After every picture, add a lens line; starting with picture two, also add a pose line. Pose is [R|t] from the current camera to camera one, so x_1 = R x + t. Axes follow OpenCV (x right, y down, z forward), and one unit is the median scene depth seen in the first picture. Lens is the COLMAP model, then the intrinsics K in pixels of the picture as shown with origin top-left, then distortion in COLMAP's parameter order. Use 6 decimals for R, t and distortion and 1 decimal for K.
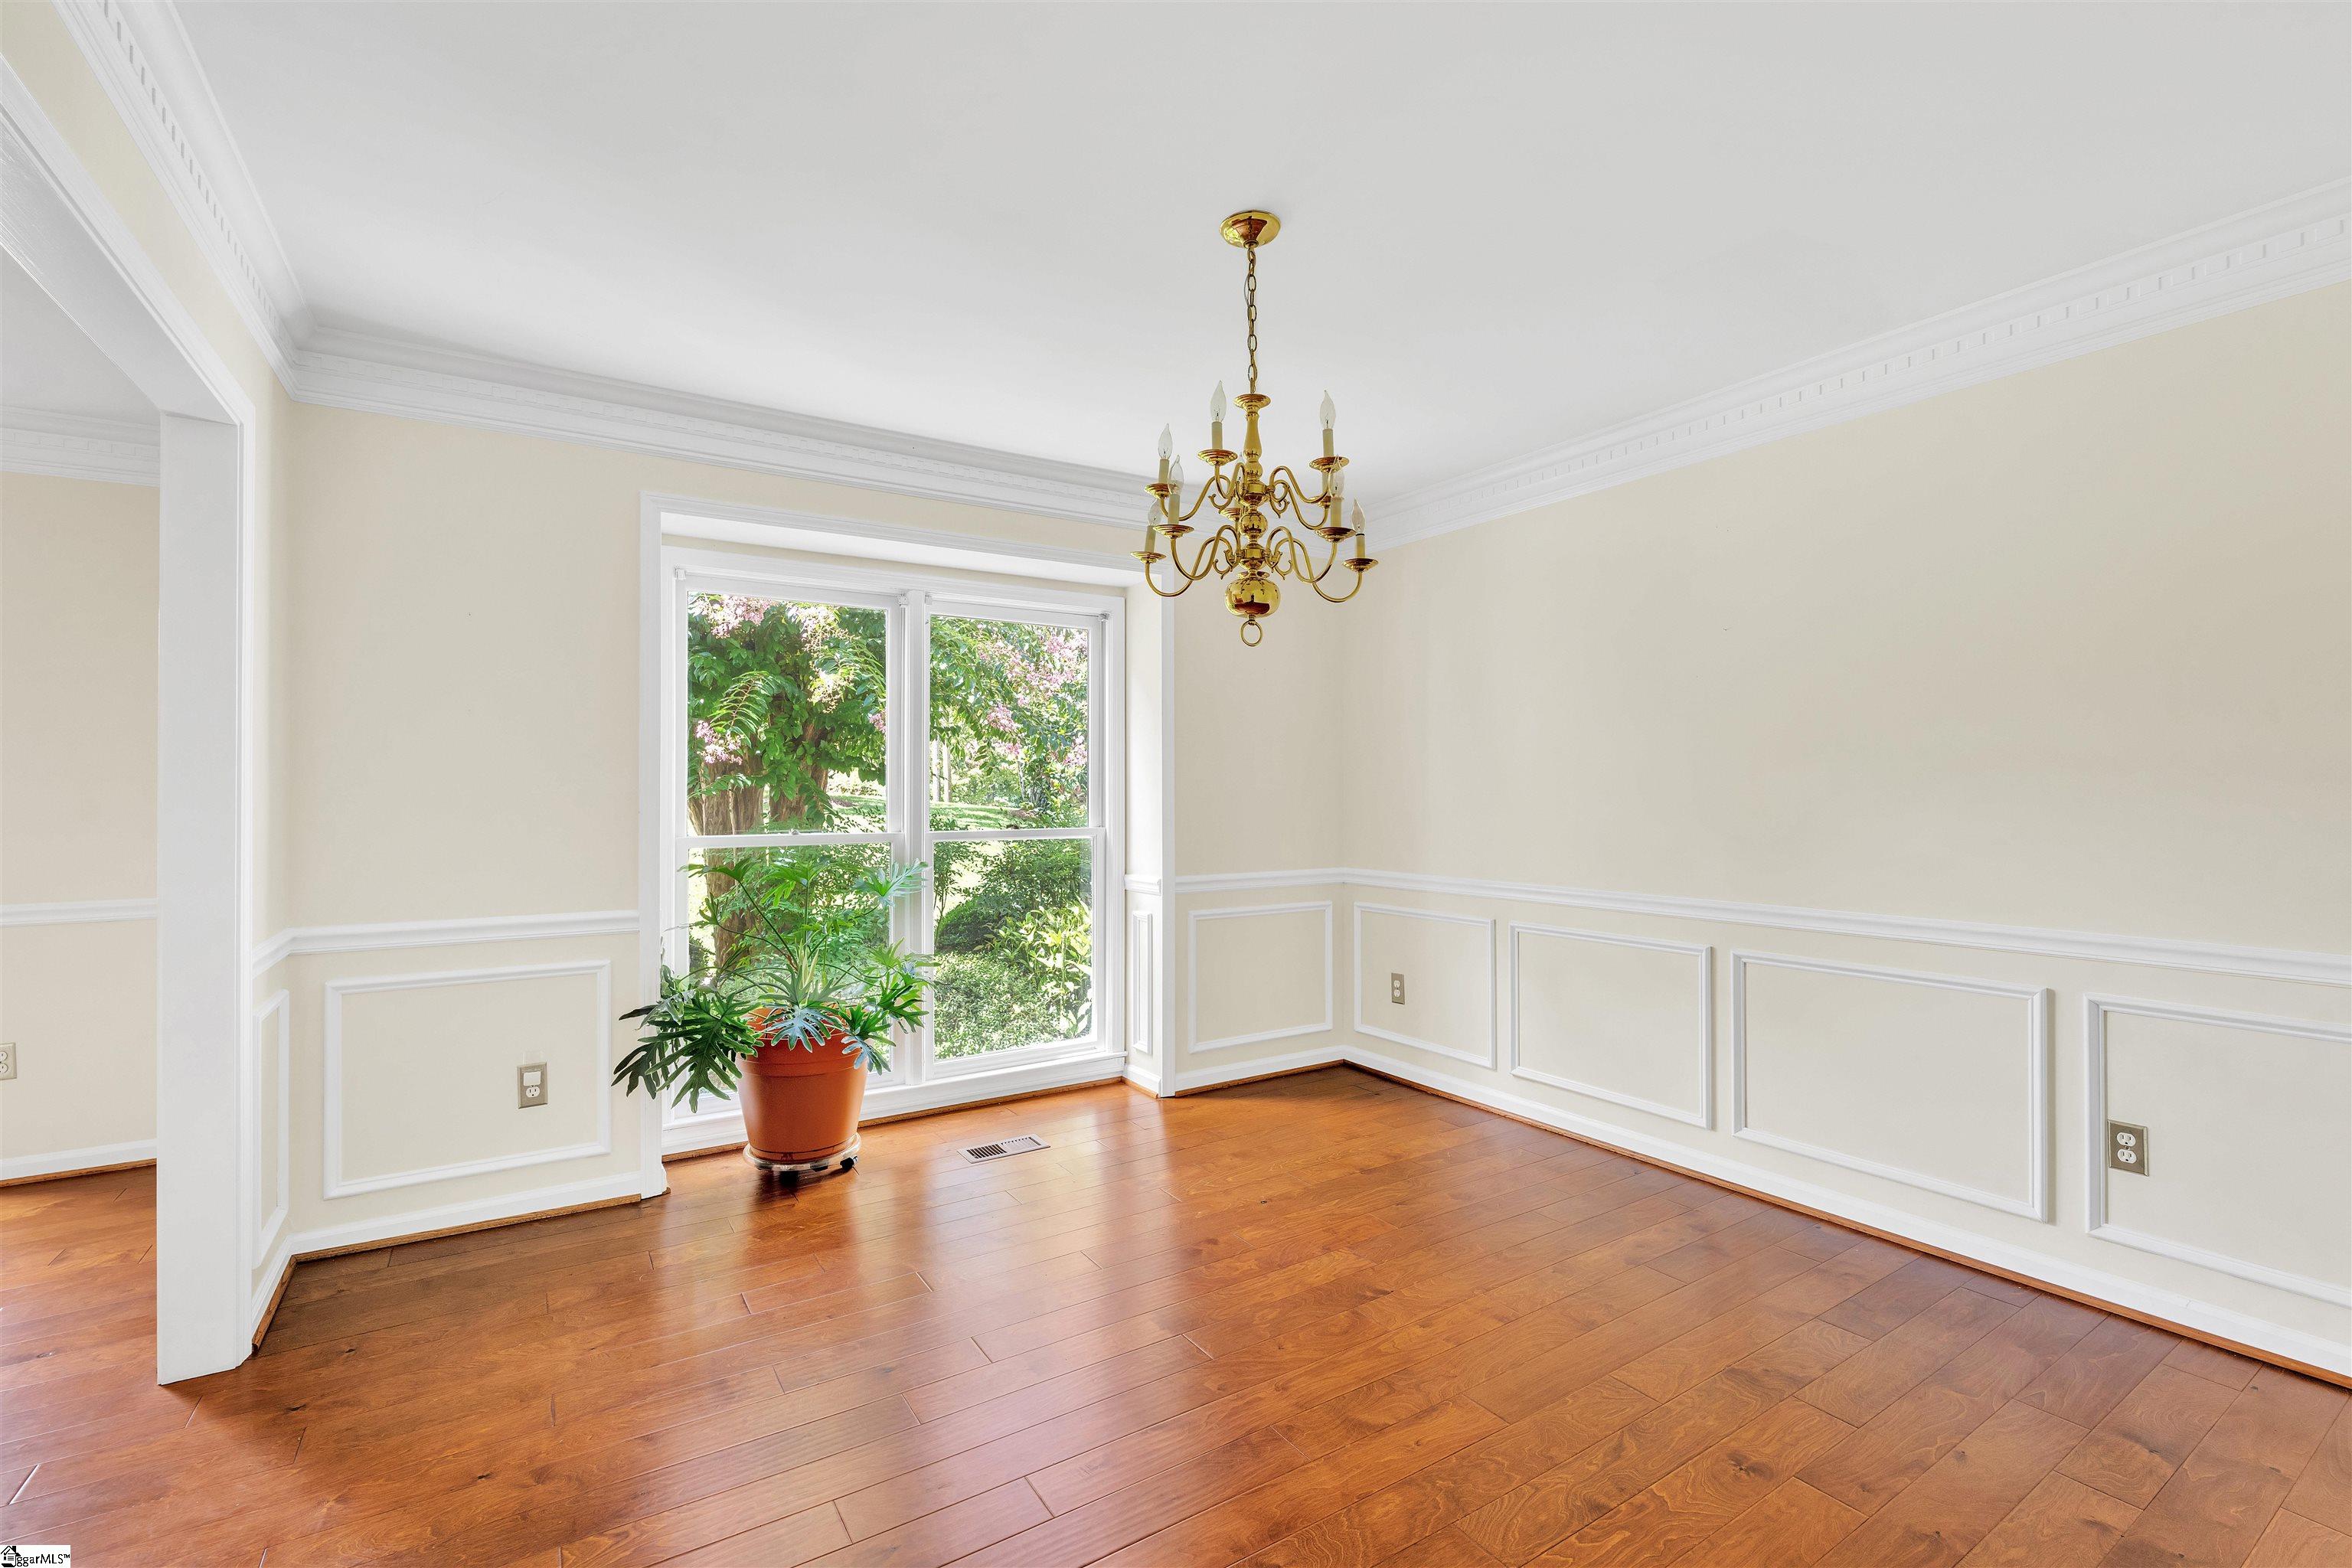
lens RADIAL K [[1029.1, 0, 1142.2], [0, 1029.1, 784.9], [0, 0, 1]] dist [-0.001851, -0.000151]
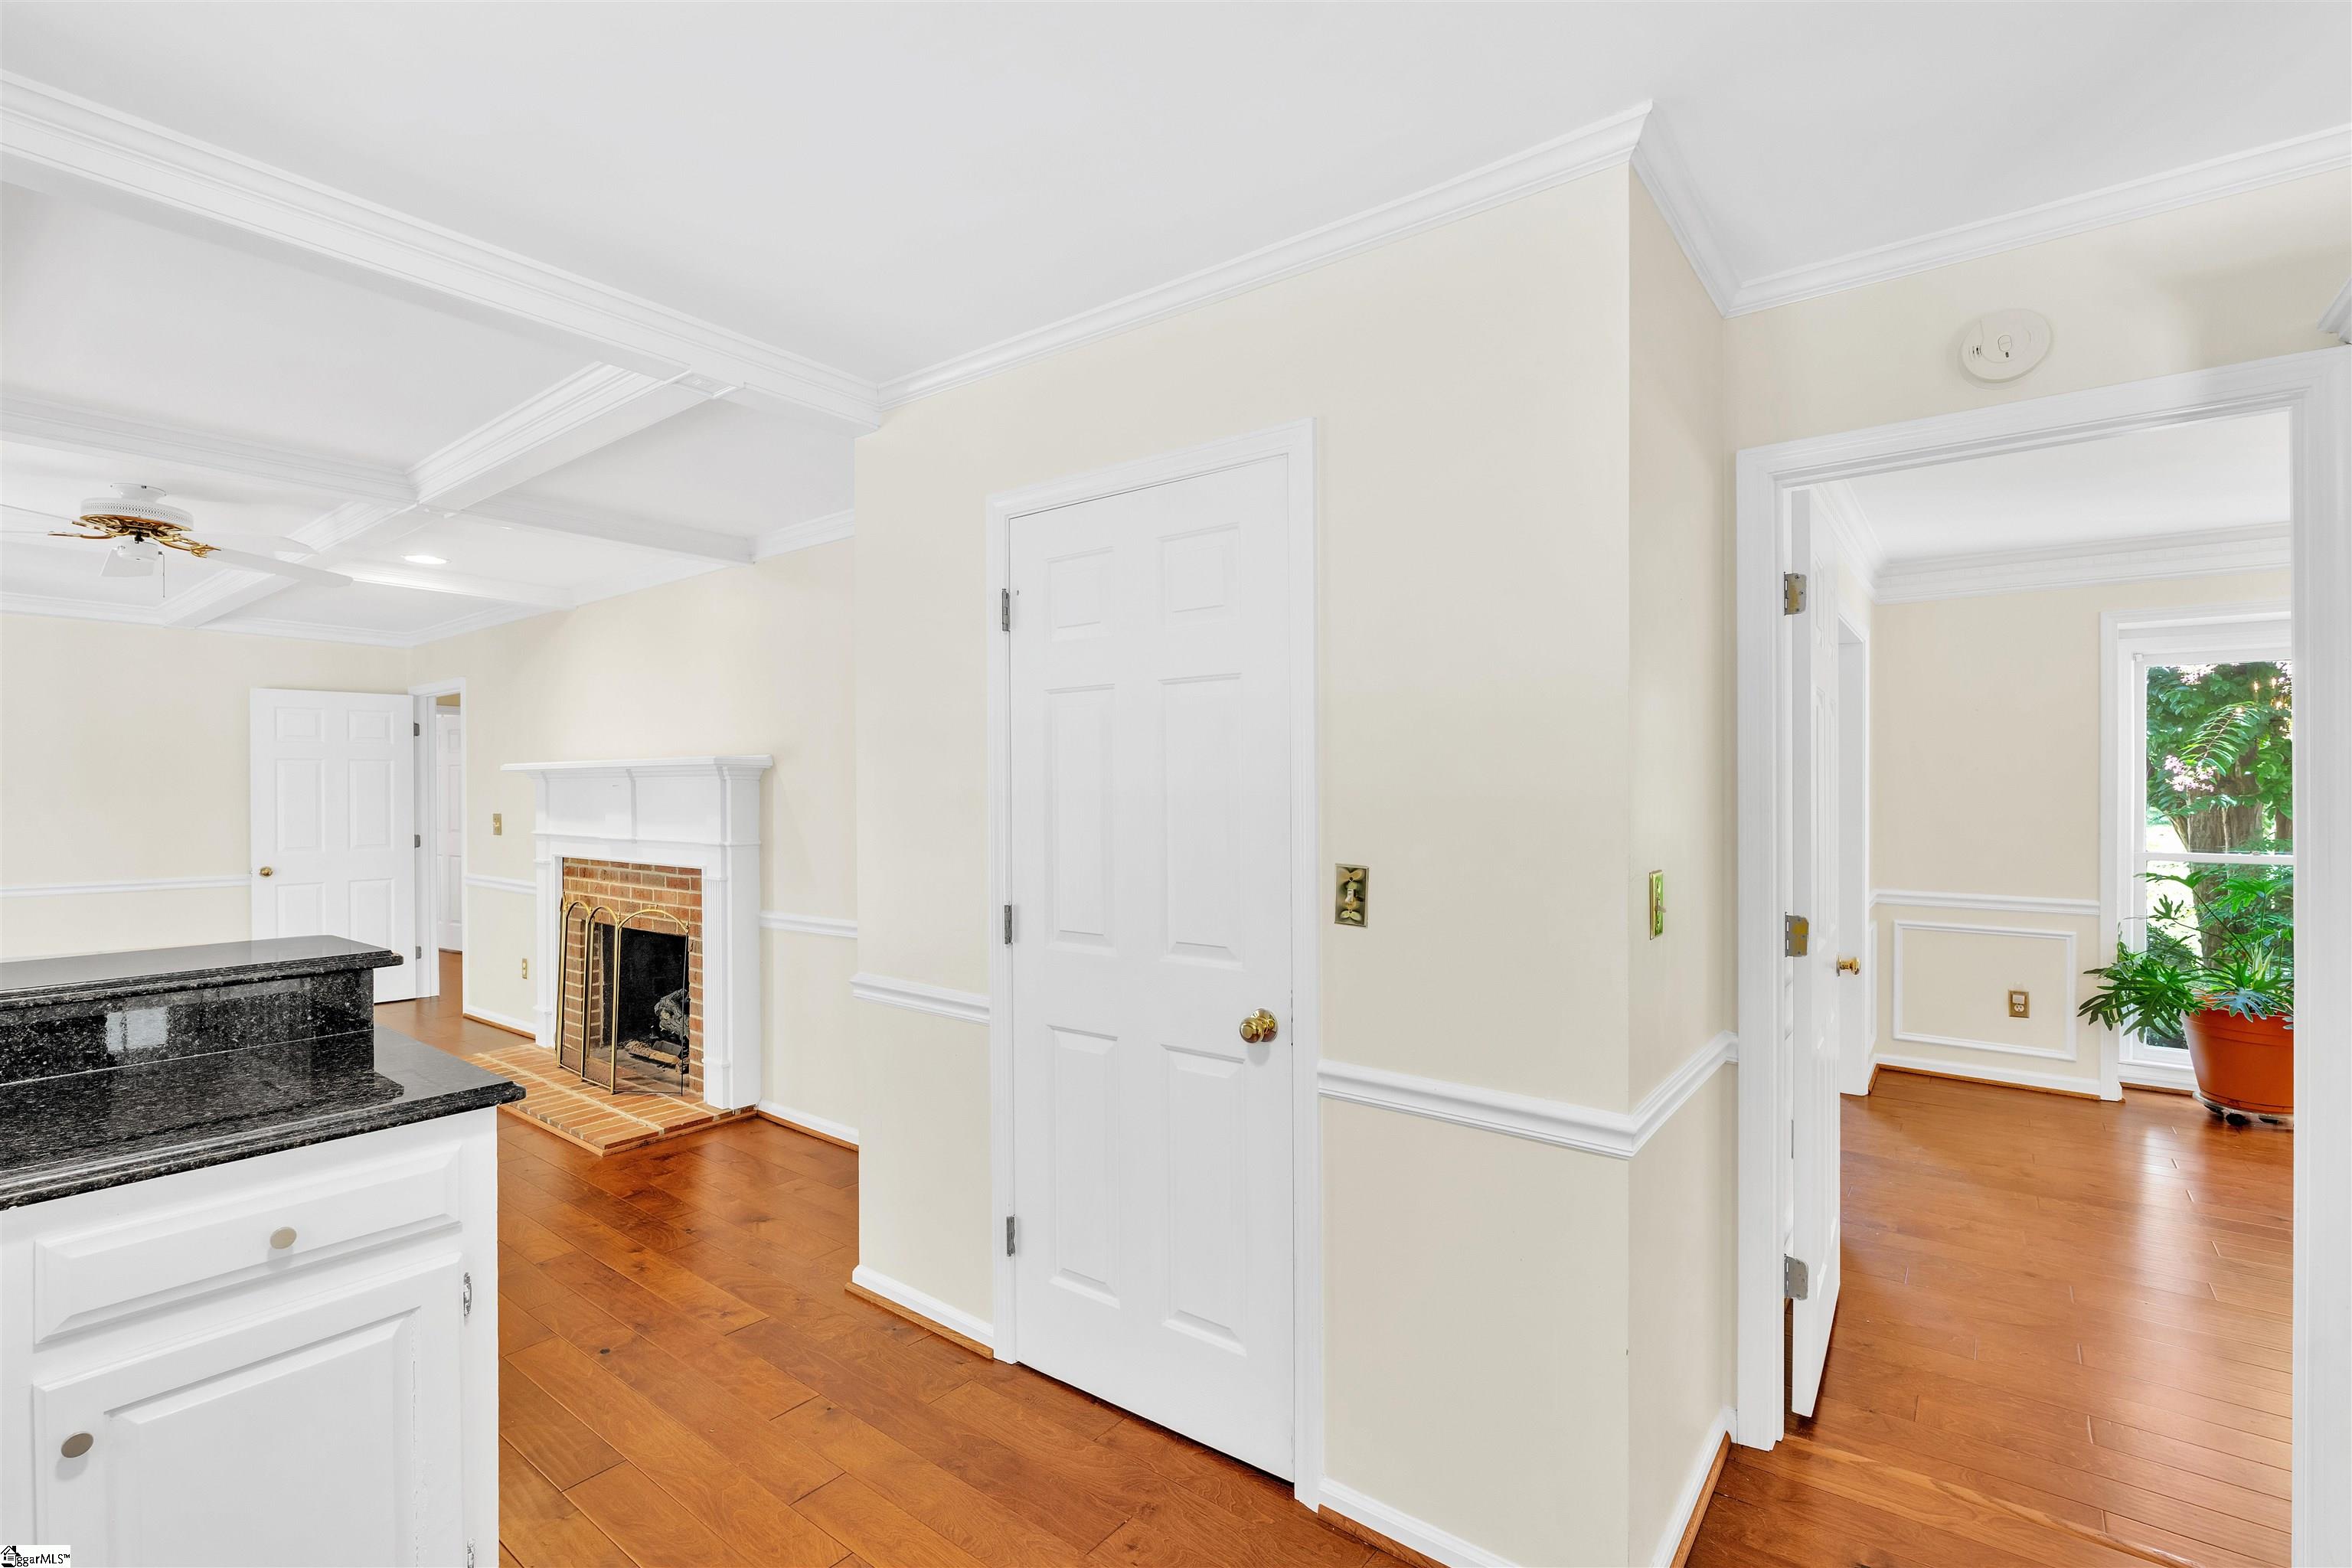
lens RADIAL K [[1043.5, 0, 1176.0], [0, 1043.5, 784.0], [0, 0, 1]] dist [-0.000688, -0.000330]
pose [[0.351898, -0.000410, -0.936038, 0.432101], [0.008317, 0.999962, 0.002689, -0.058772], [0.936001, -0.008732, 0.351888, -0.740169]]
